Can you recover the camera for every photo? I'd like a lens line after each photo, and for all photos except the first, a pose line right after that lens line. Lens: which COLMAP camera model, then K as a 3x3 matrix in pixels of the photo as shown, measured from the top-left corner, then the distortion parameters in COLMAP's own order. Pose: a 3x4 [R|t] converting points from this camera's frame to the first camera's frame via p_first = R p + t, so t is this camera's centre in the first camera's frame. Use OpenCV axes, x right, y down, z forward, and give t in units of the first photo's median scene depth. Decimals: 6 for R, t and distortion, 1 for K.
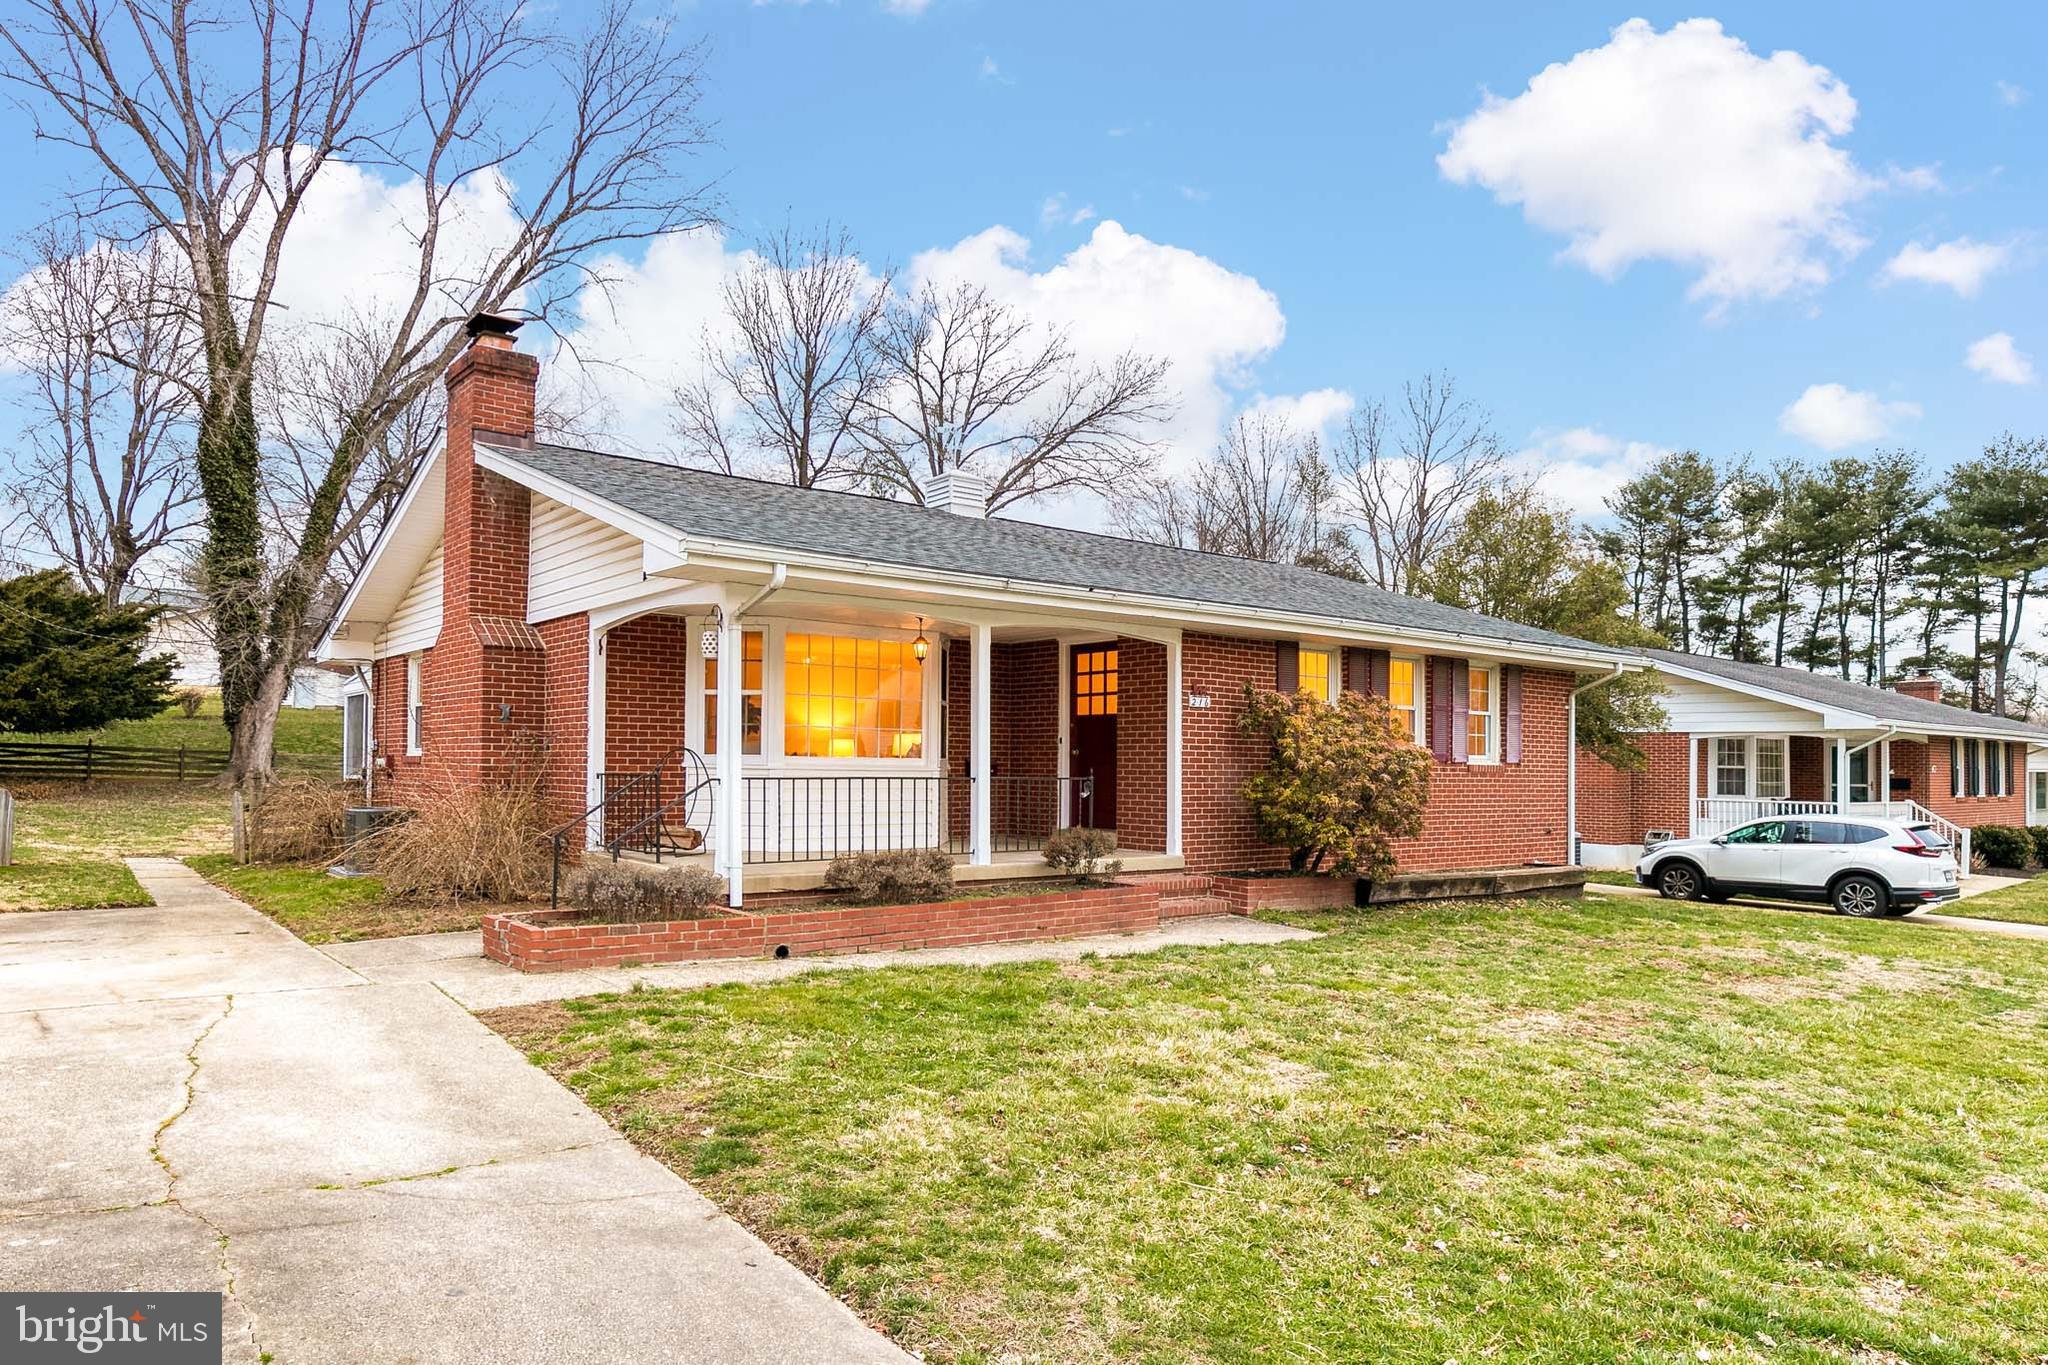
lens RADIAL K [[1232.1, 0, 914.9], [0, 1232.1, 684.2], [0, 0, 1]] dist [0.003036, -0.001291]
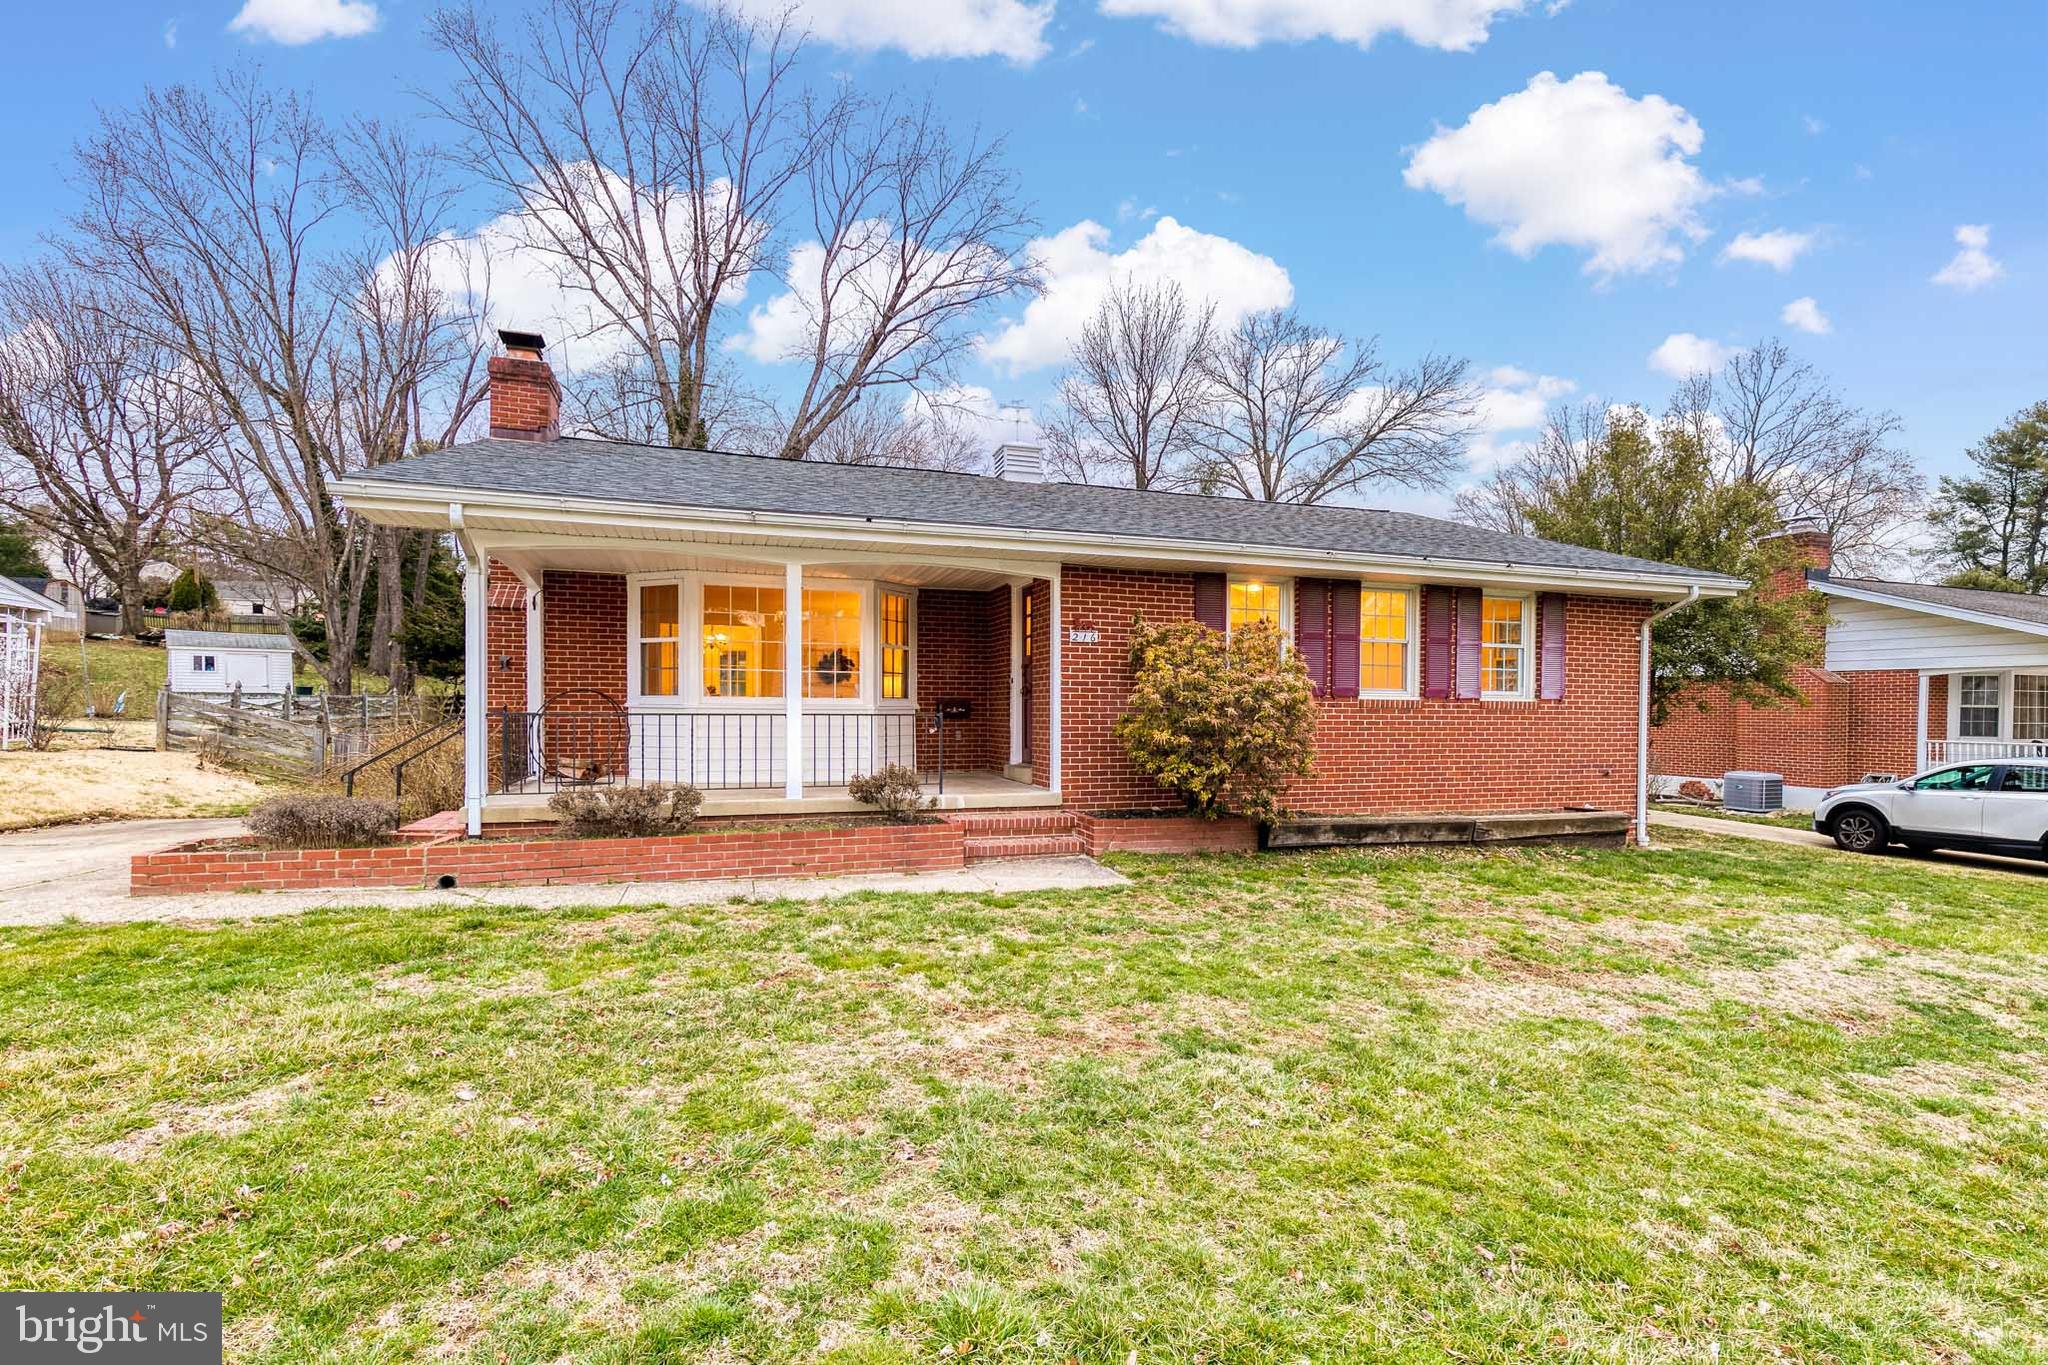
lens RADIAL K [[924.7, 0, 1024.0], [0, 924.7, 682.5], [0, 0, 1]] dist [0.009925, -0.000766]
pose [[0.956601, -0.015890, -0.290968, 0.329580], [0.024658, 0.999345, 0.026493, 0.024773], [0.290356, -0.032518, 0.956366, 0.232769]]
